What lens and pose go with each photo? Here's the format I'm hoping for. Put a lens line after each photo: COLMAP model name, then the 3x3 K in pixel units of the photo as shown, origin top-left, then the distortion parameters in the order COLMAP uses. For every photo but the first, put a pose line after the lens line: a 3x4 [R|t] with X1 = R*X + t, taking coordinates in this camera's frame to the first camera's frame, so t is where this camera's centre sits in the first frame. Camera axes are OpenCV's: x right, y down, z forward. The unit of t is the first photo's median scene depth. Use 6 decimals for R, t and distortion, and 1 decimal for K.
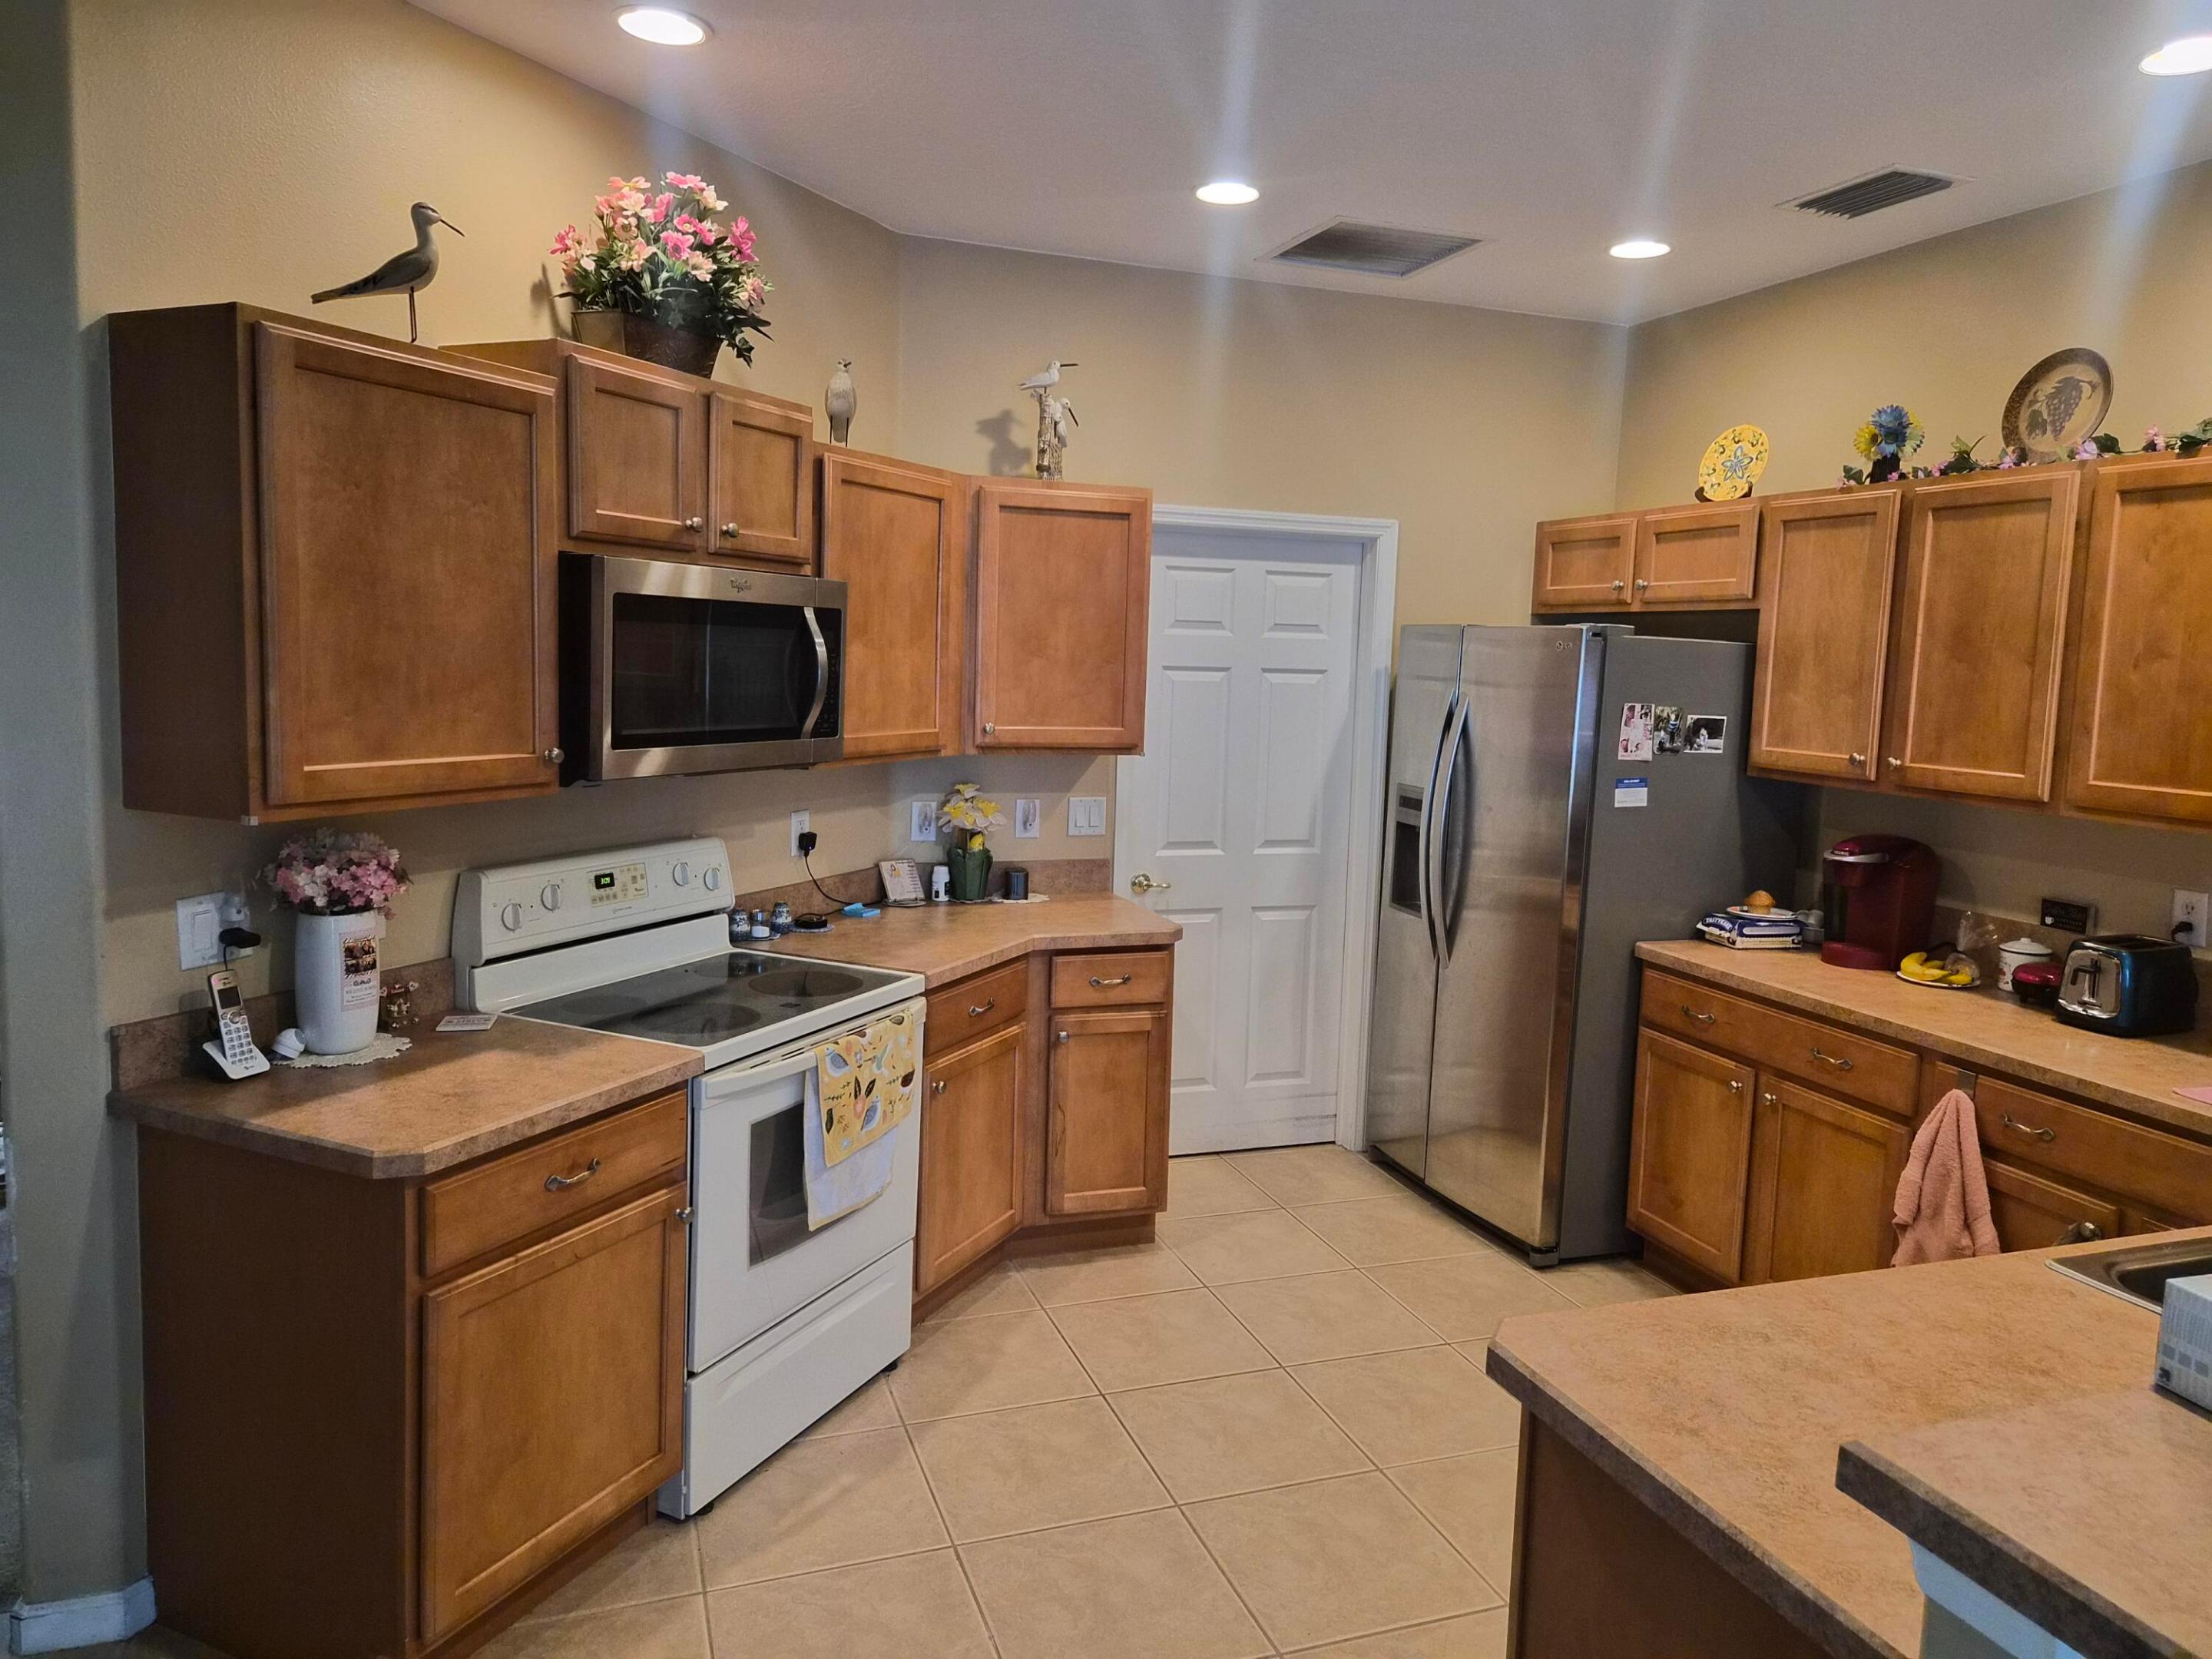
lens RADIAL K [[1478.1, 0, 1112.4], [0, 1478.1, 796.3], [0, 0, 1]] dist [0.067158, -0.050710]
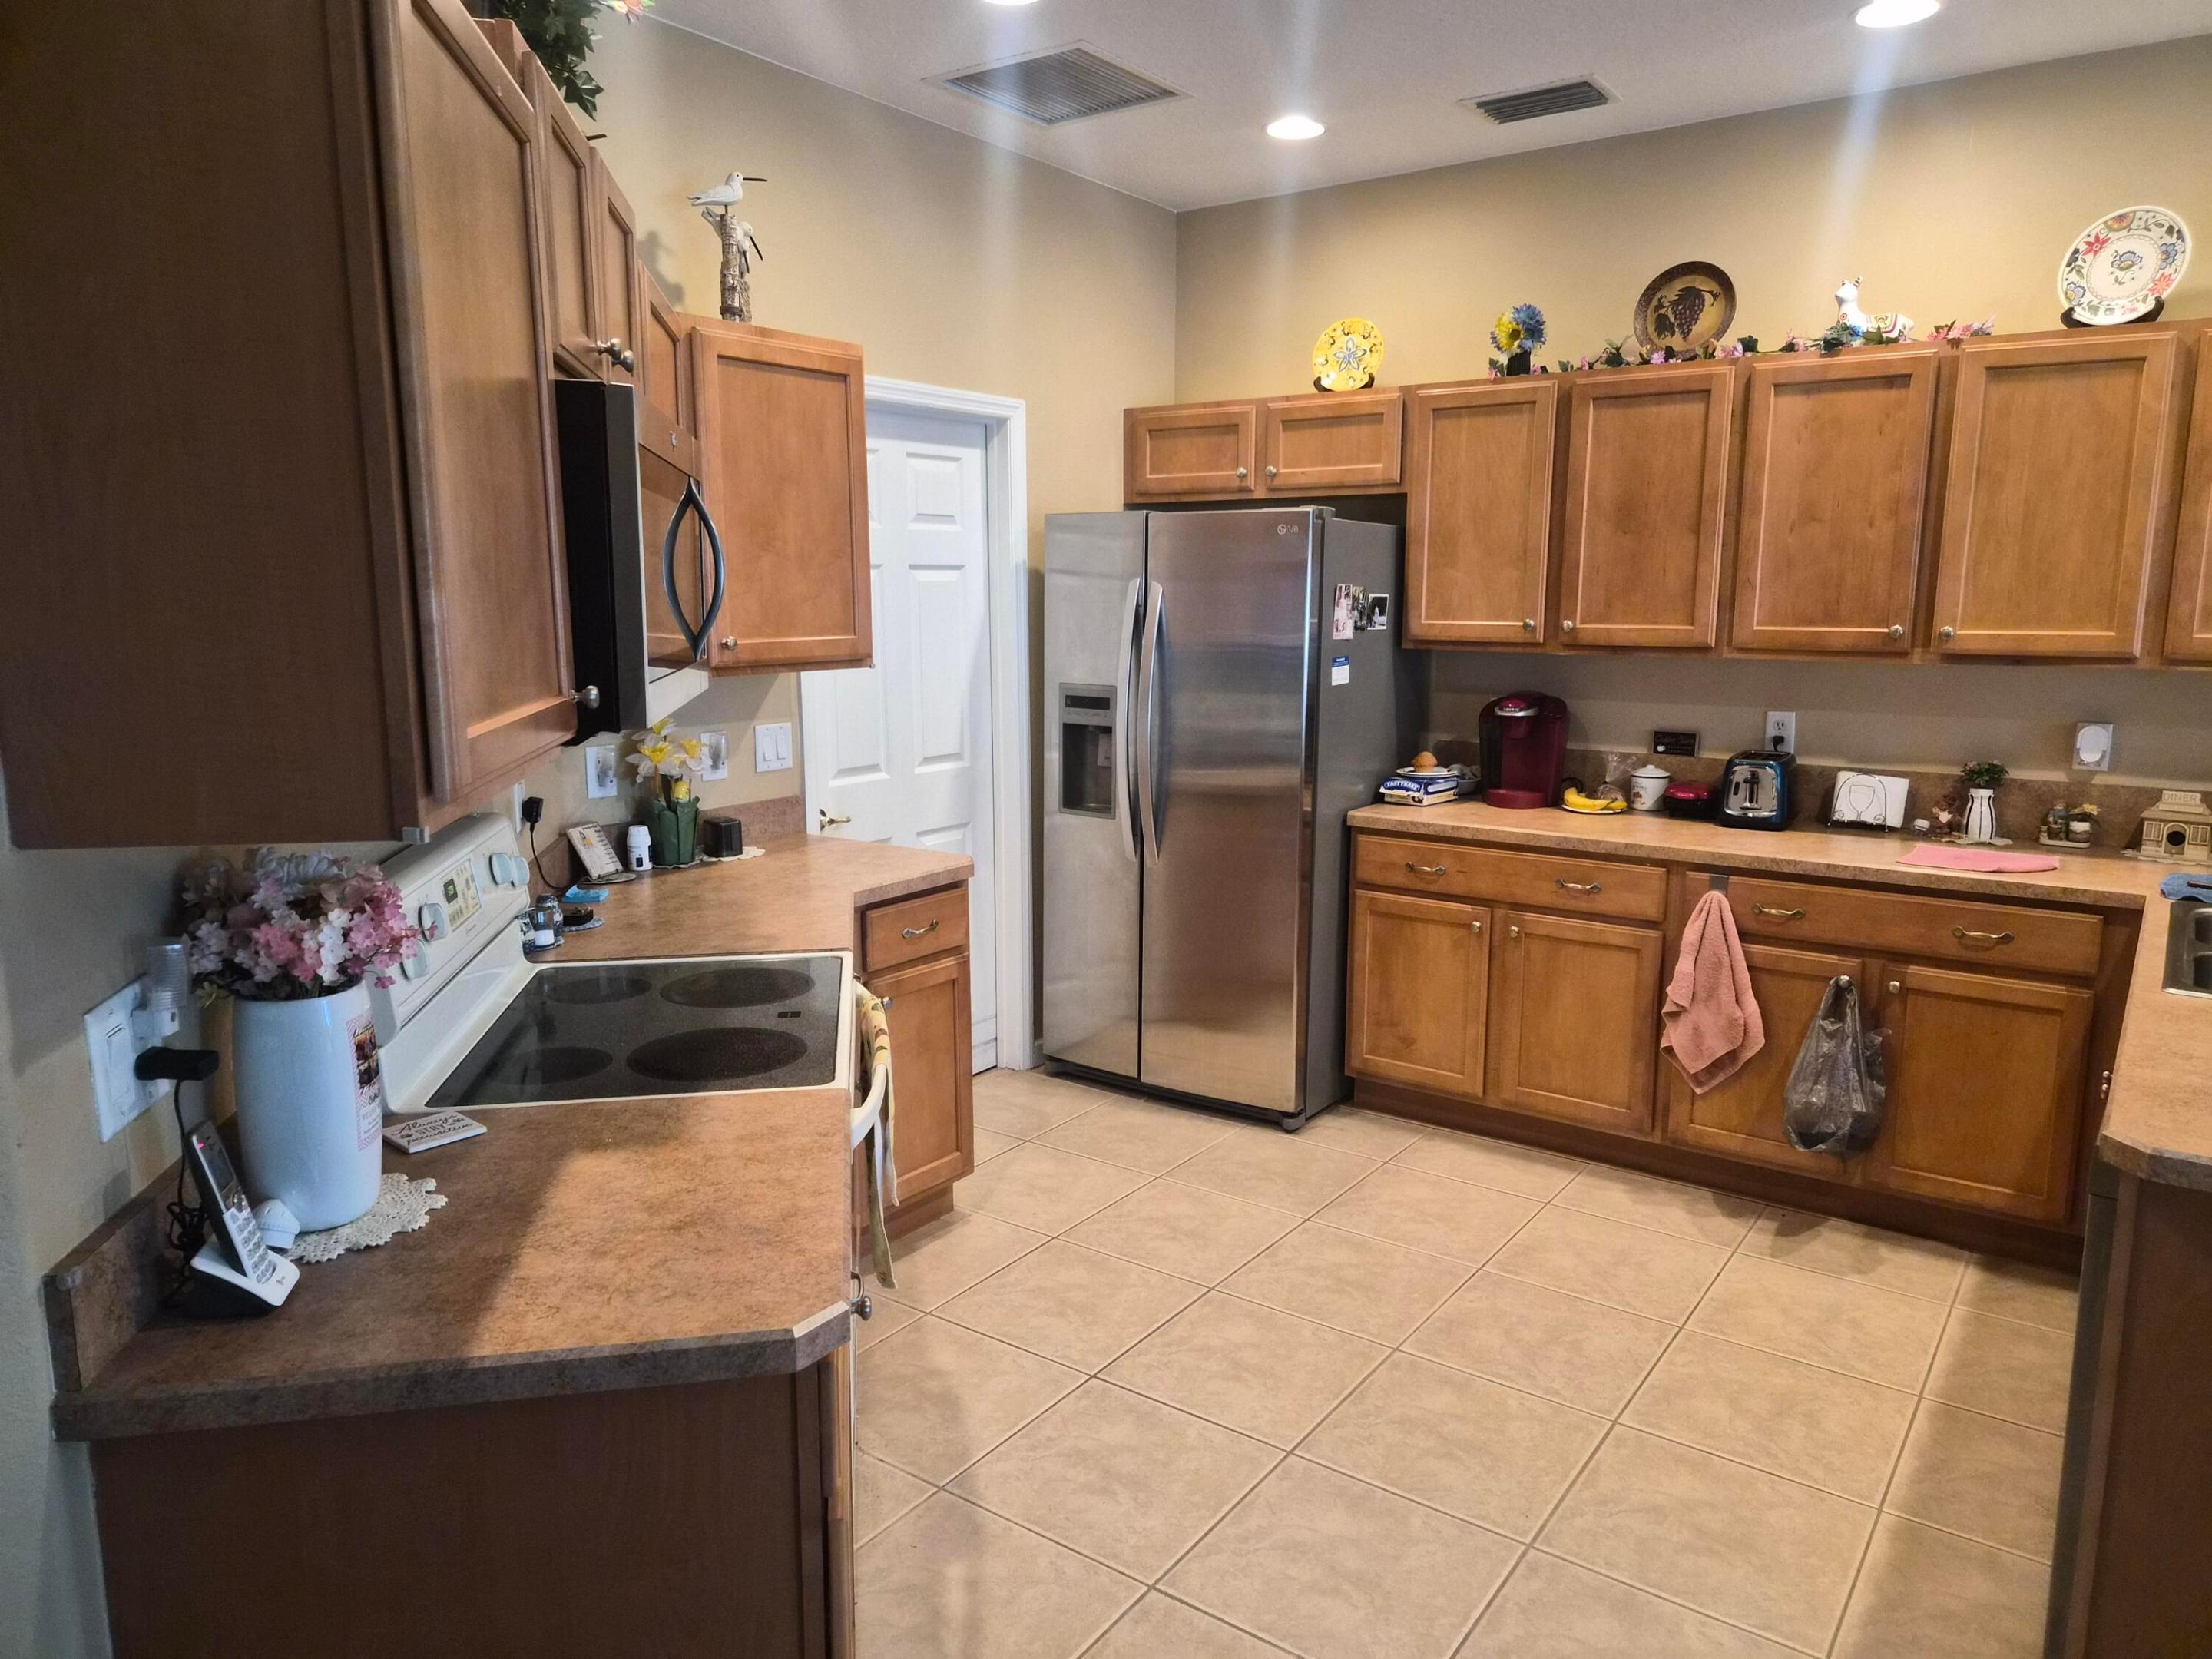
lens RADIAL K [[1478.1, 0, 1121.5], [0, 1478.1, 831.9], [0, 0, 1]] dist [0.067158, -0.050710]
pose [[0.822132, -0.127709, 0.554788, -0.424908], [0.083584, 0.991031, 0.104267, -0.013270], [-0.563128, -0.039350, 0.825432, 0.253667]]
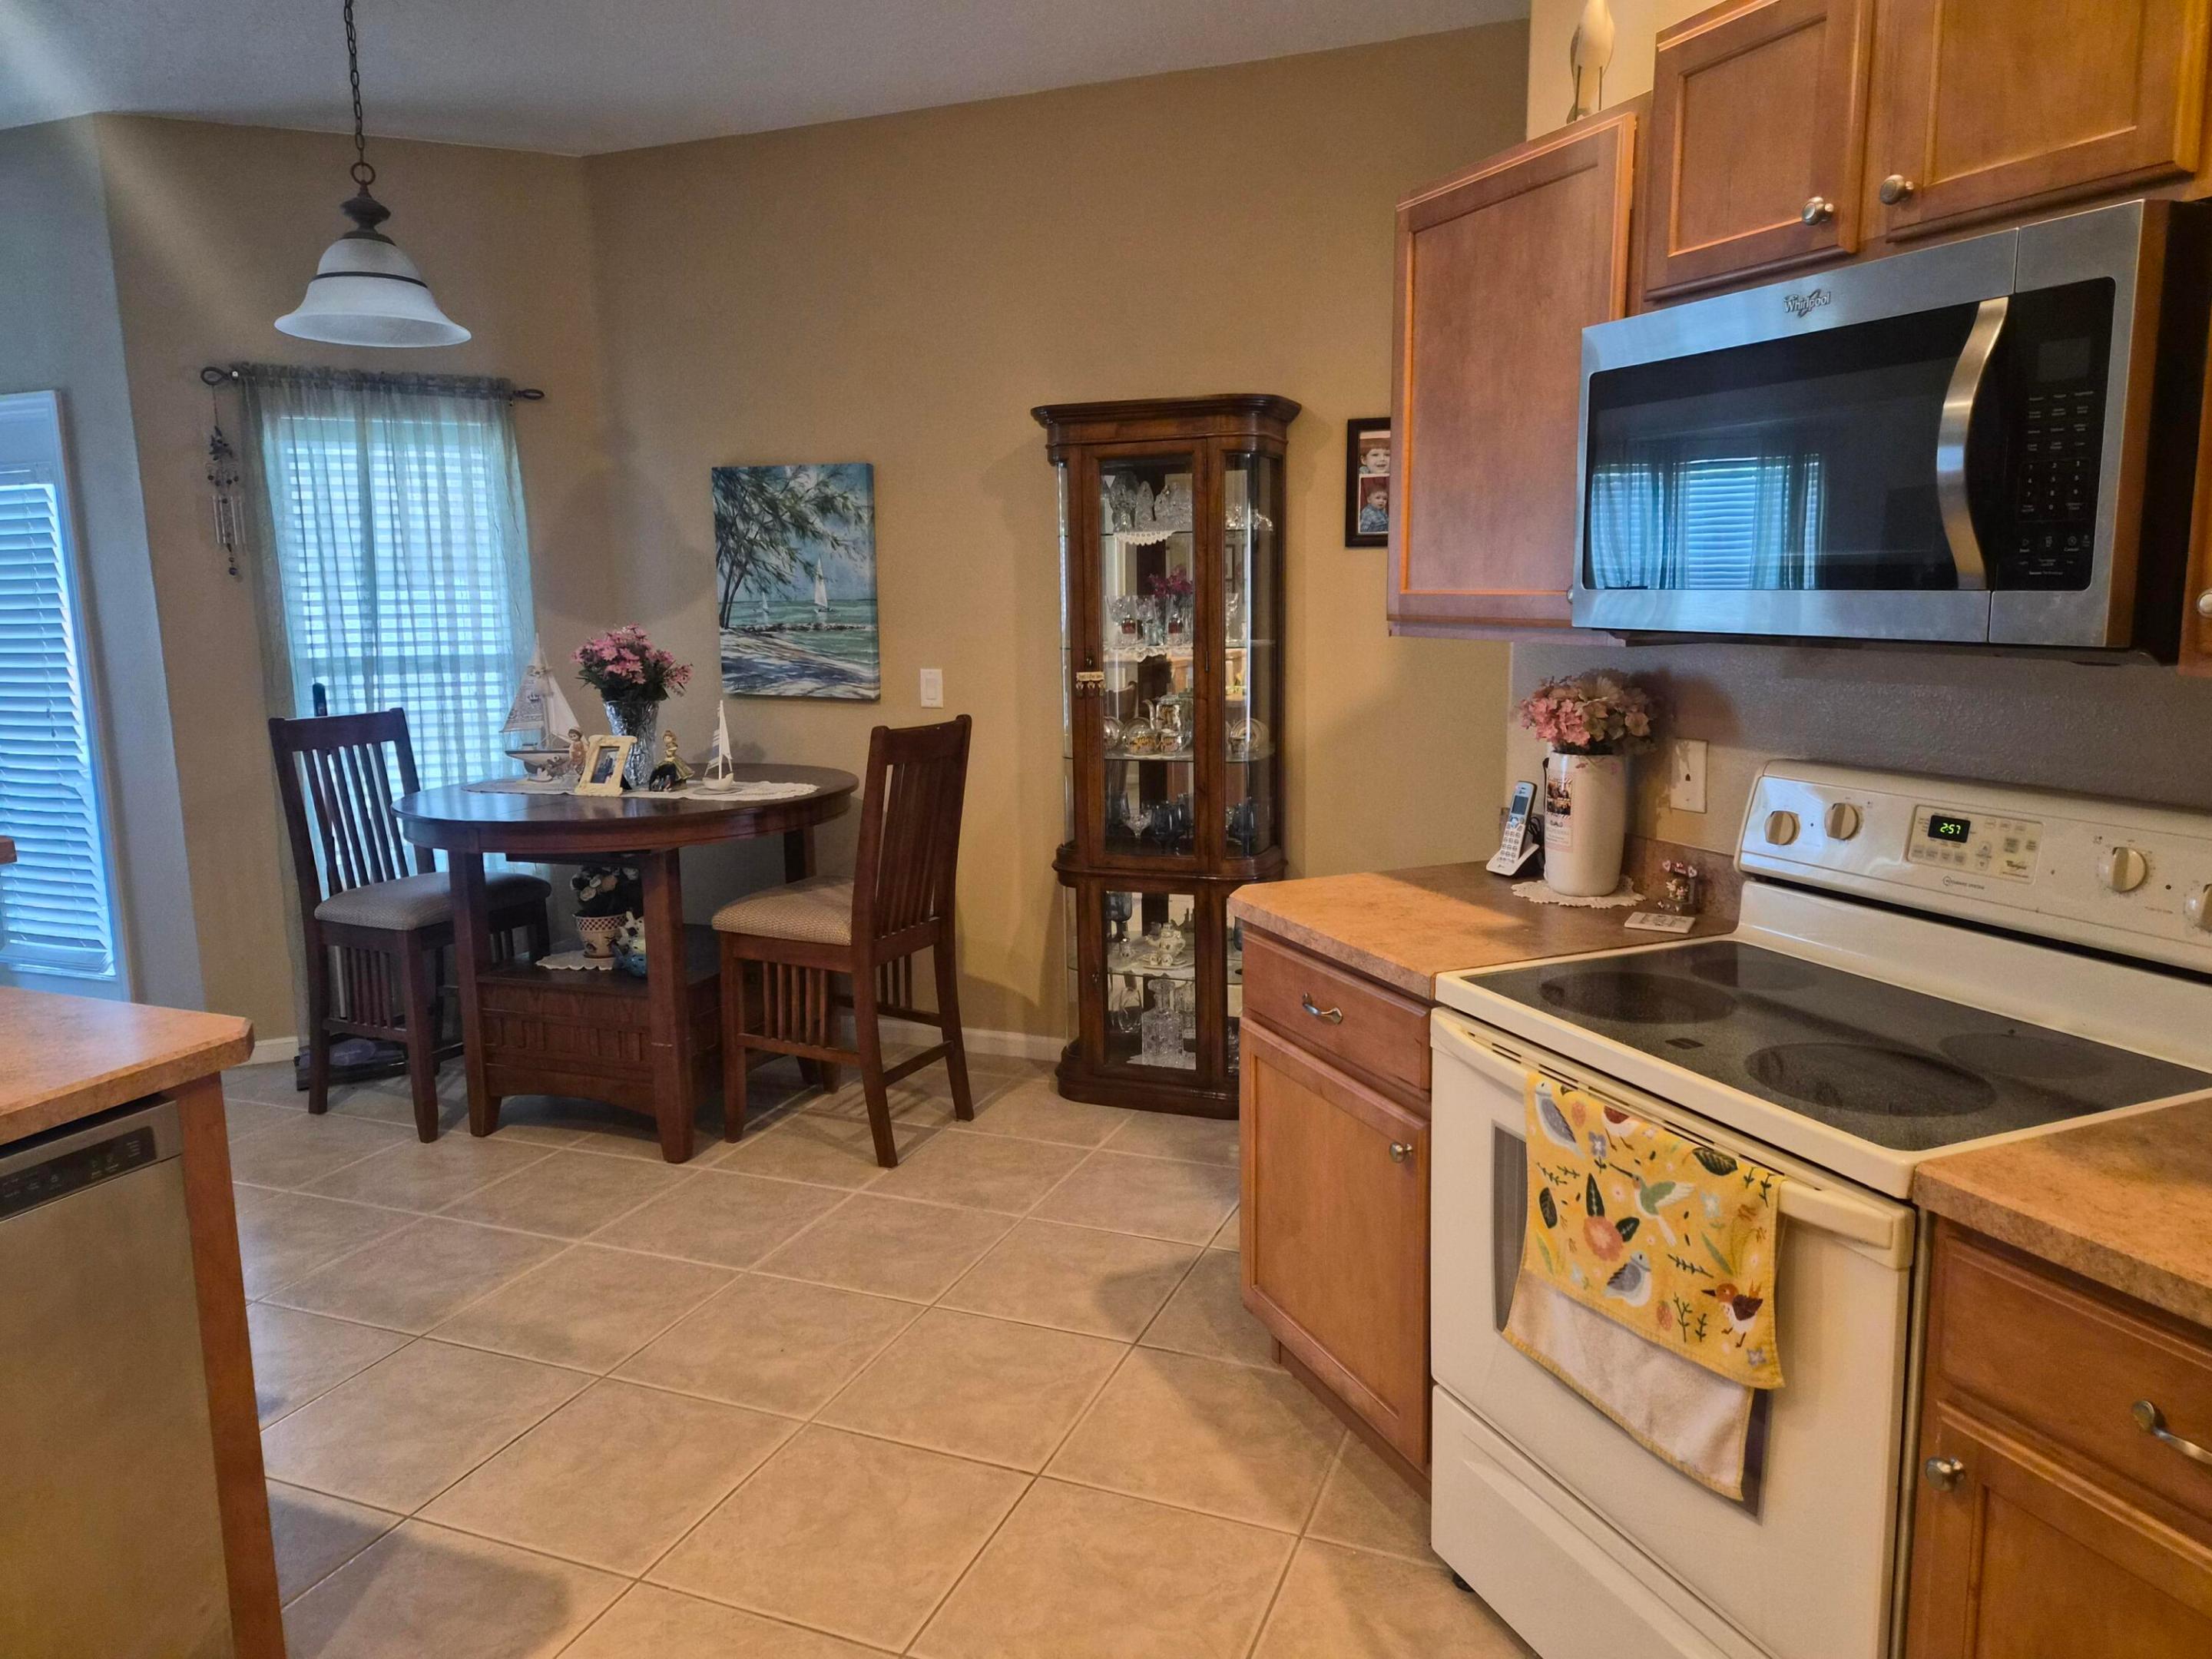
lens RADIAL K [[1478.1, 0, 1115.3], [0, 1478.1, 810.6], [0, 0, 1]] dist [0.067158, -0.050710]
pose [[-0.658812, 0.092647, -0.746581, 0.312409], [-0.087835, 0.976128, 0.198642, -0.038909], [0.747162, 0.196444, -0.634948, 1.041141]]
